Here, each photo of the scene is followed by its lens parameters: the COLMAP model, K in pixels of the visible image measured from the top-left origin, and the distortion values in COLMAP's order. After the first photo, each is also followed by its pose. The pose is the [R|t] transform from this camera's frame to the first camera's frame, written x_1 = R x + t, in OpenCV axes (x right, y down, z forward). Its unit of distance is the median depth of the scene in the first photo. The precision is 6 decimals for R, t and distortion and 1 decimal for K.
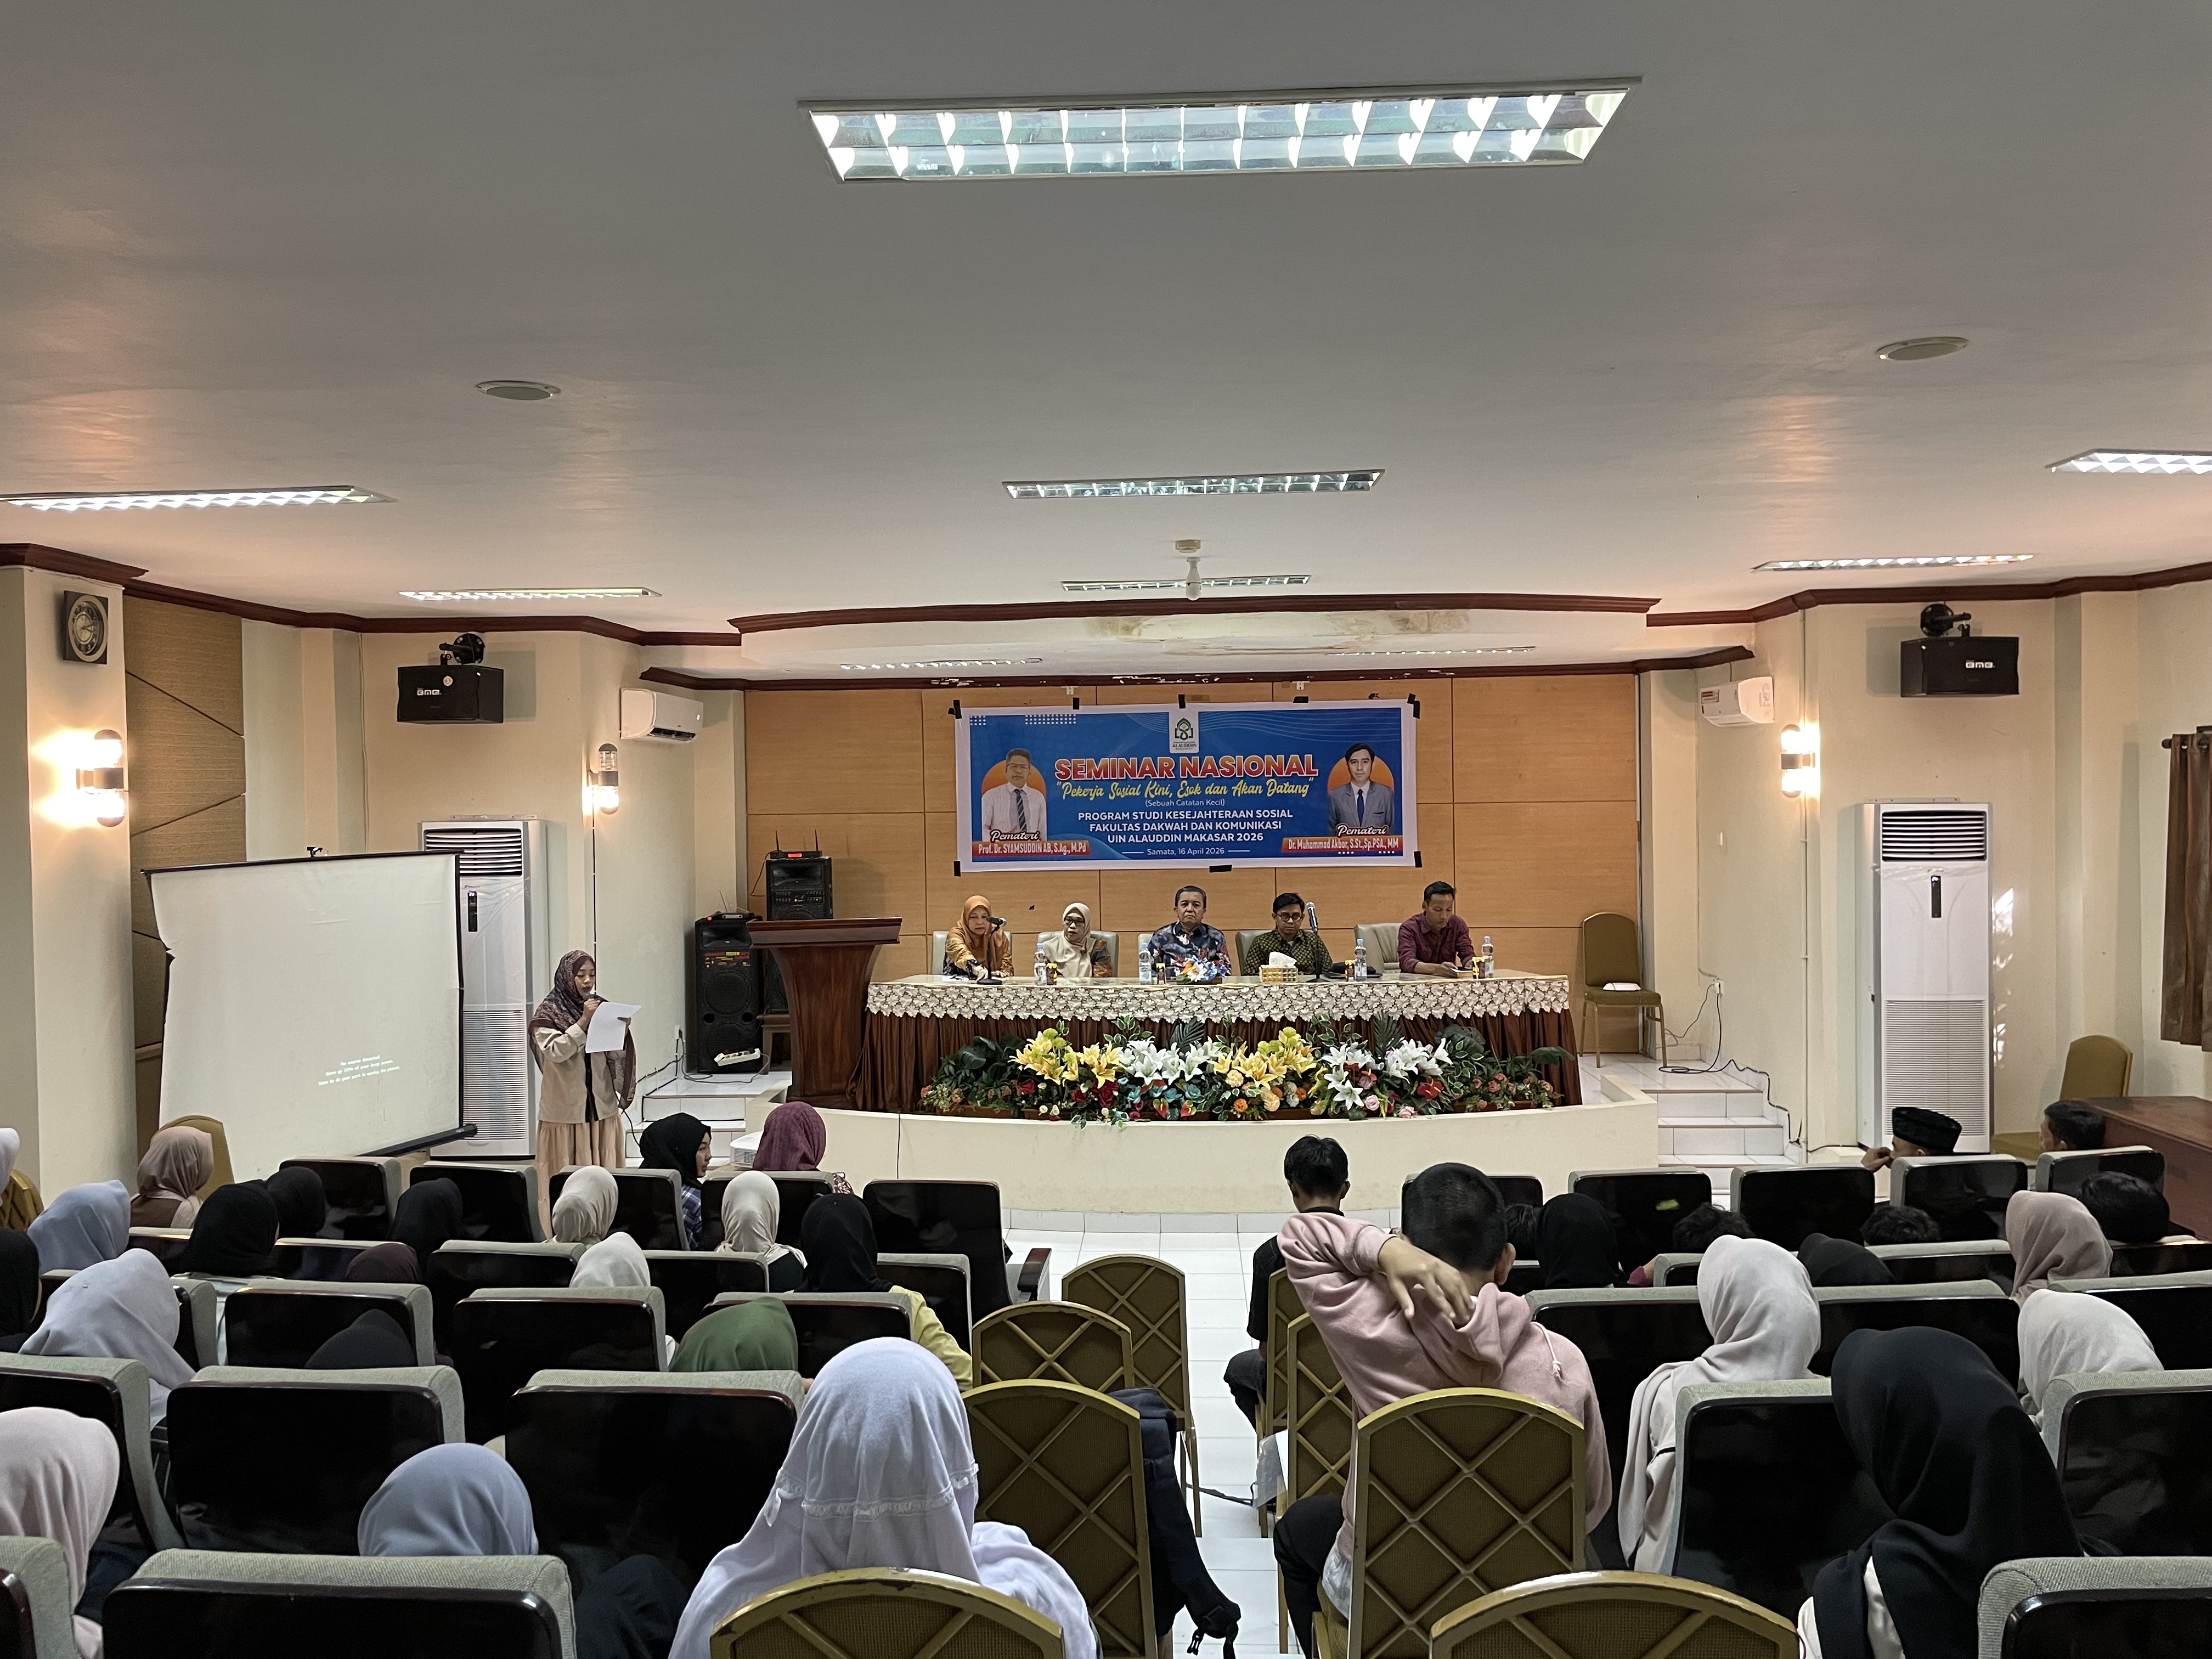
lens RADIAL K [[1654.3, 0, 1097.9], [0, 1654.3, 825.6], [0, 0, 1]] dist [0.106540, -0.149864]
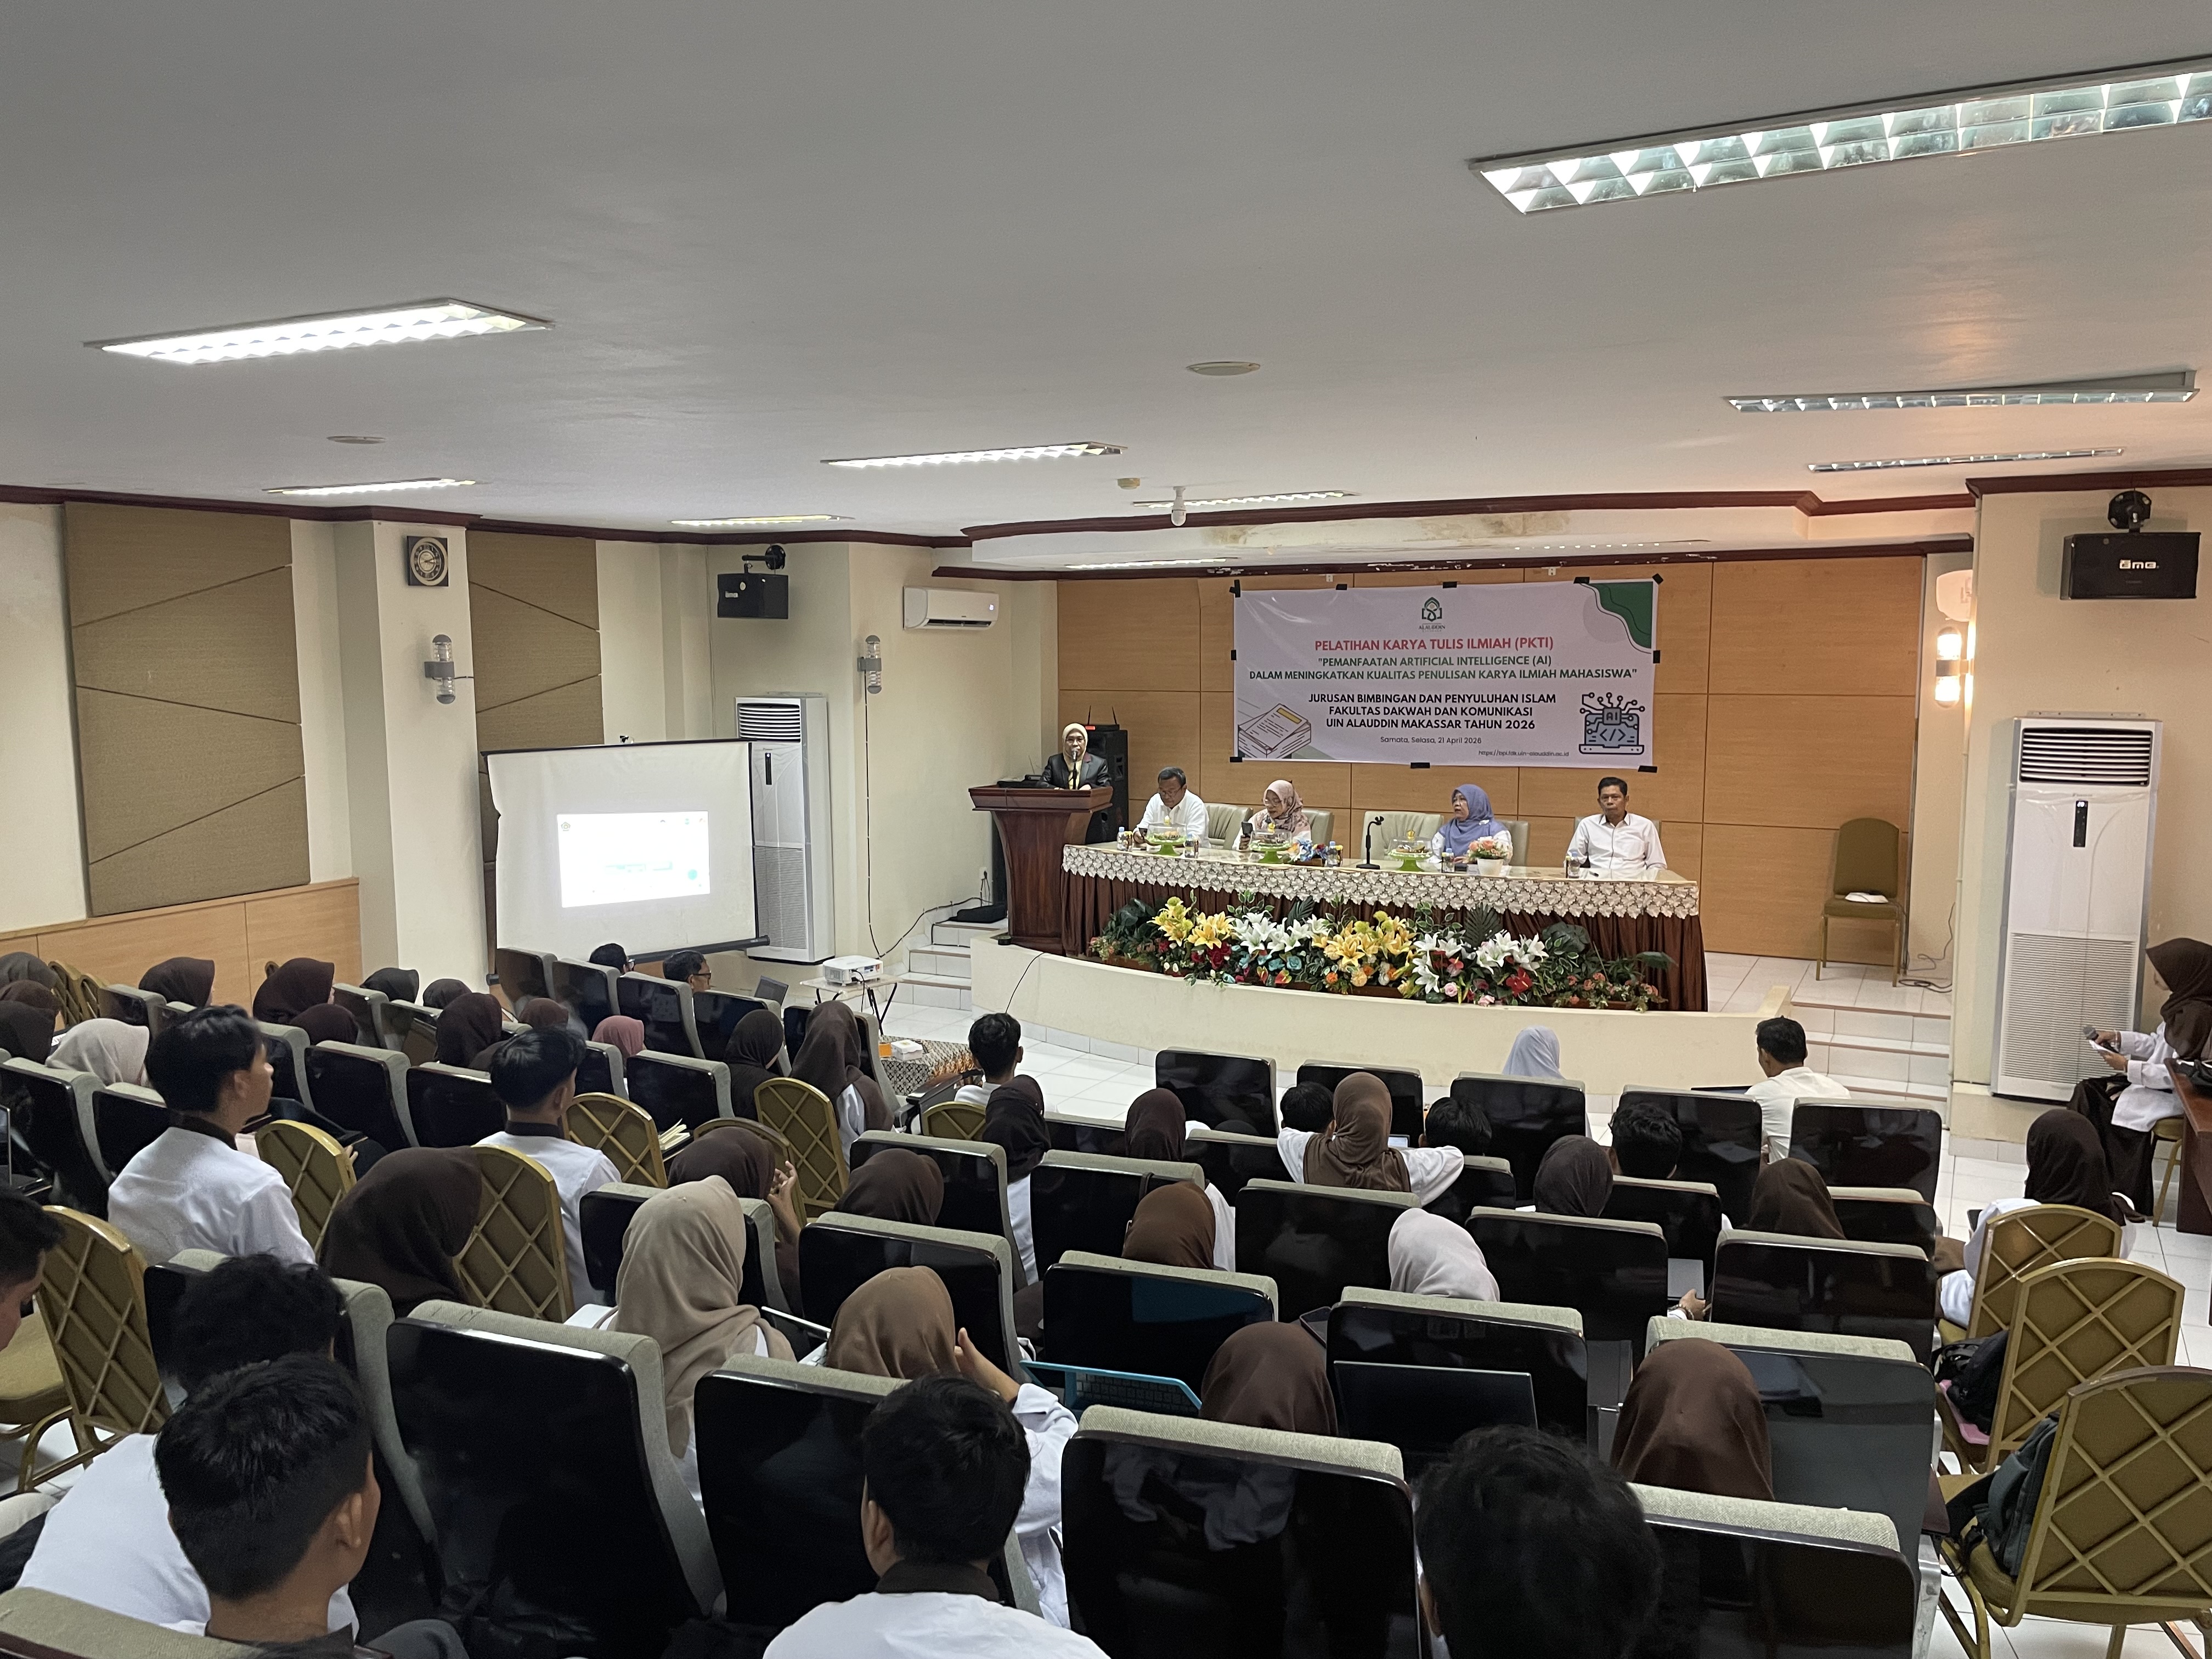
lens RADIAL K [[1653.0, 0, 1106.0], [0, 1653.0, 829.5], [0, 0, 1]] dist [0.103988, -0.134646]
pose [[0.908075, 0.058848, -0.414652, 0.380135], [-0.017011, 0.994444, 0.103879, -0.037780], [0.418462, -0.087276, 0.904031, -0.032535]]
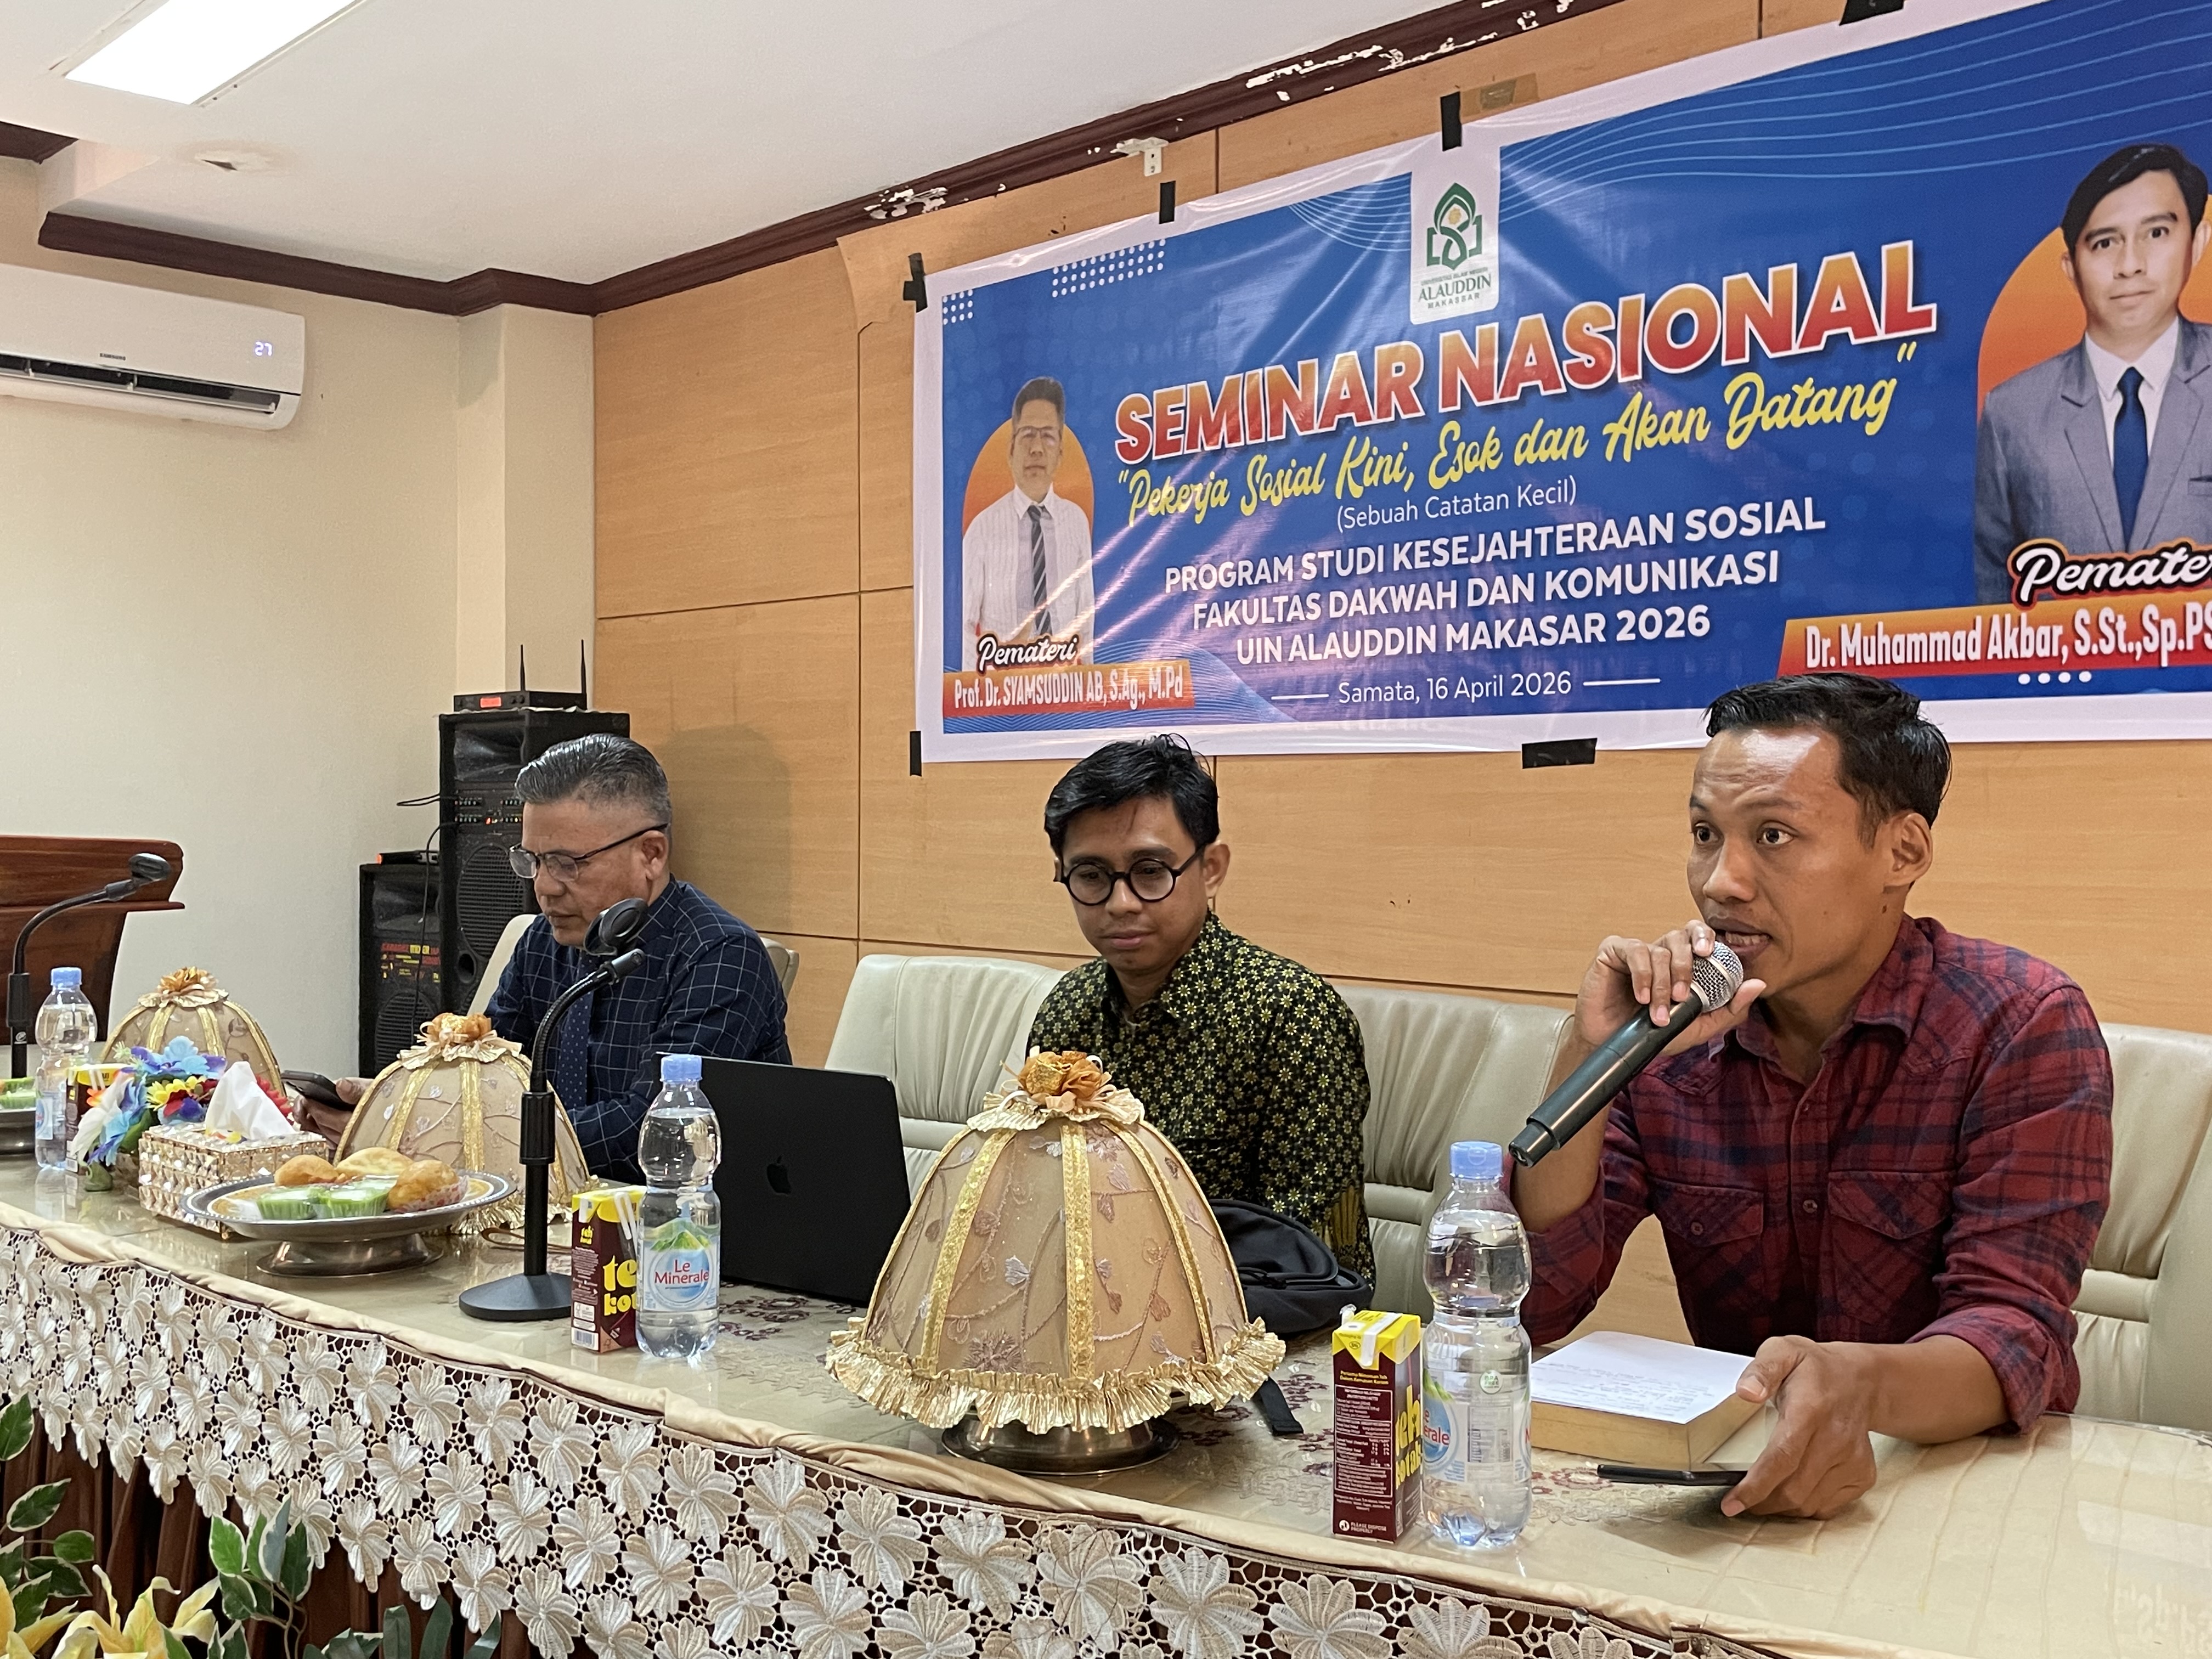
lens RADIAL K [[2180.8, 0, 1112.7], [0, 2180.8, 824.4], [0, 0, 1]] dist [0.145644, -0.225267]
pose [[0.719732, 0.025292, -0.693791, 0.329280], [-0.028532, 0.999569, 0.006840, 0.046552], [0.693665, 0.014872, 0.720144, 0.894783]]
